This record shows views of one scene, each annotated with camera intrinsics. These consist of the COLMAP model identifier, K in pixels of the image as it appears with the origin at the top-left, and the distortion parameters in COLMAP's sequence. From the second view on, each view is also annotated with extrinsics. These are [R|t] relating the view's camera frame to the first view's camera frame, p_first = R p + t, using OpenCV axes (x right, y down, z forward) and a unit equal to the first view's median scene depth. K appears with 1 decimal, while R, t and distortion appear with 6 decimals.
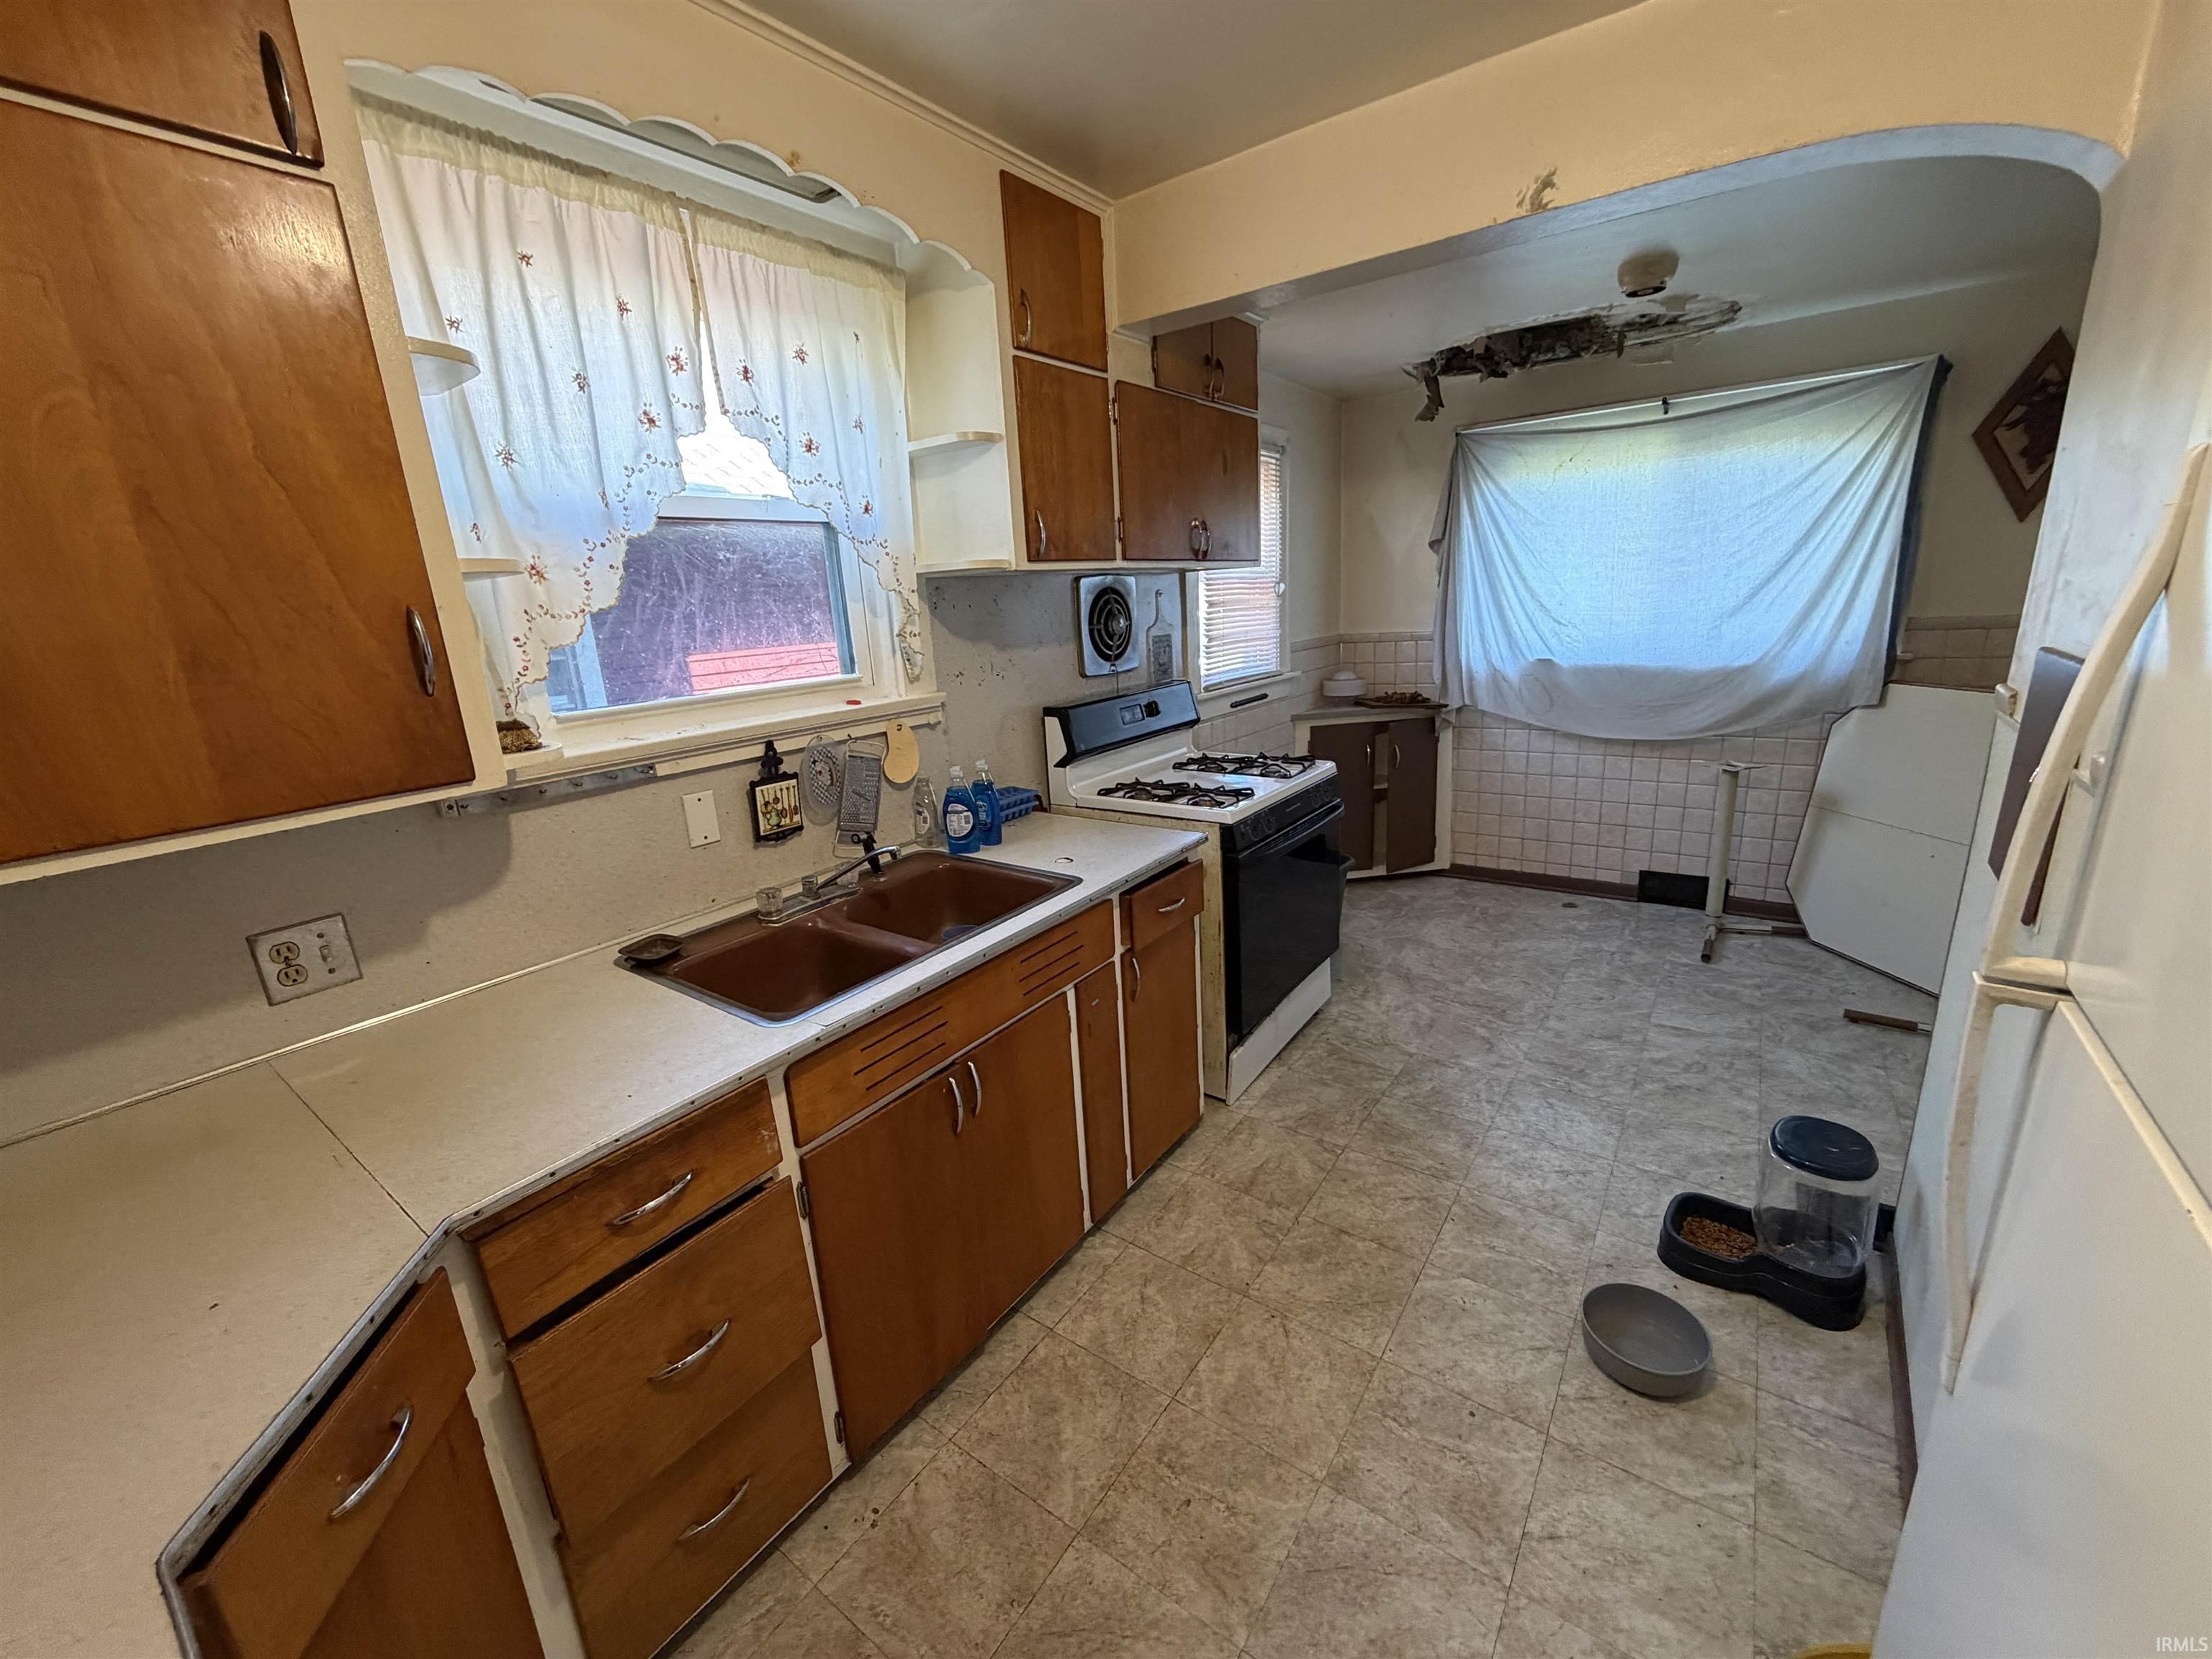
lens RADIAL K [[878.9, 0, 1098.4], [0, 878.9, 829.9], [0, 0, 1]] dist [-0.000144, -0.000735]
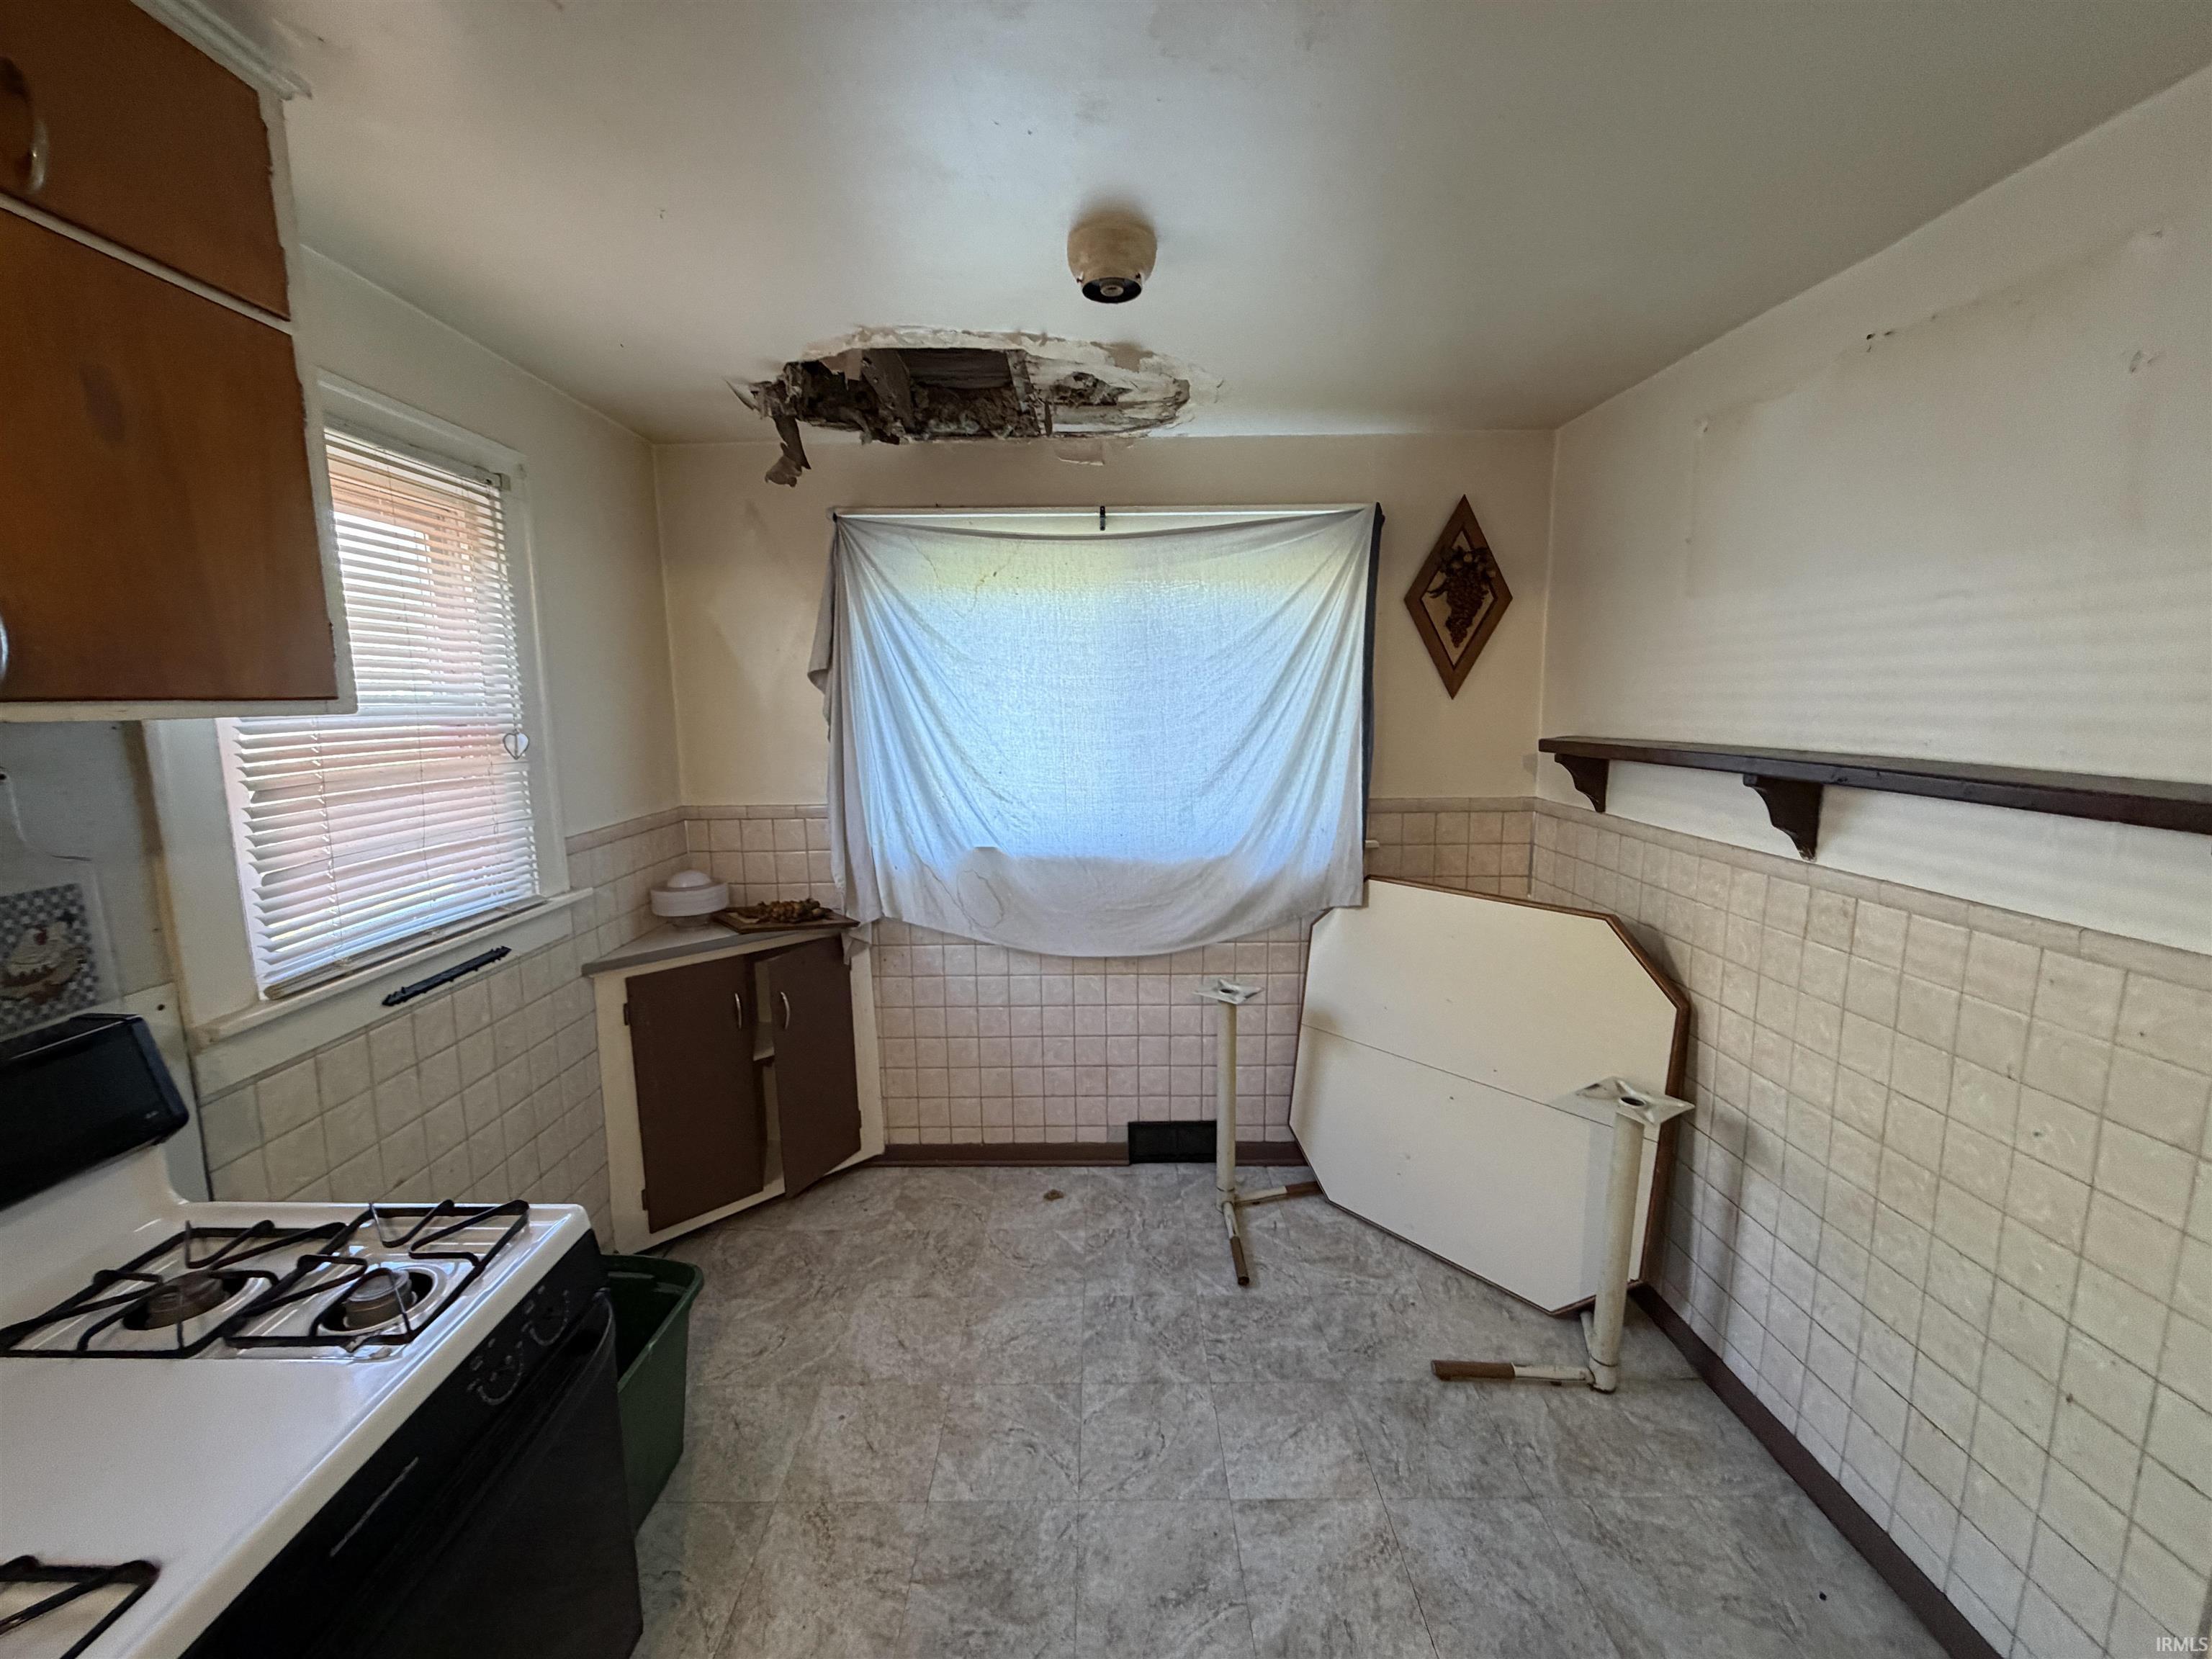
lens RADIAL K [[878.9, 0, 1098.4], [0, 878.9, 829.9], [0, 0, 1]] dist [-0.000144, -0.000735]
pose [[0.809139, -0.038008, 0.586387, 0.193343], [0.111888, 0.989614, -0.090248, -0.153054], [-0.576867, 0.138633, 0.804988, 0.435541]]
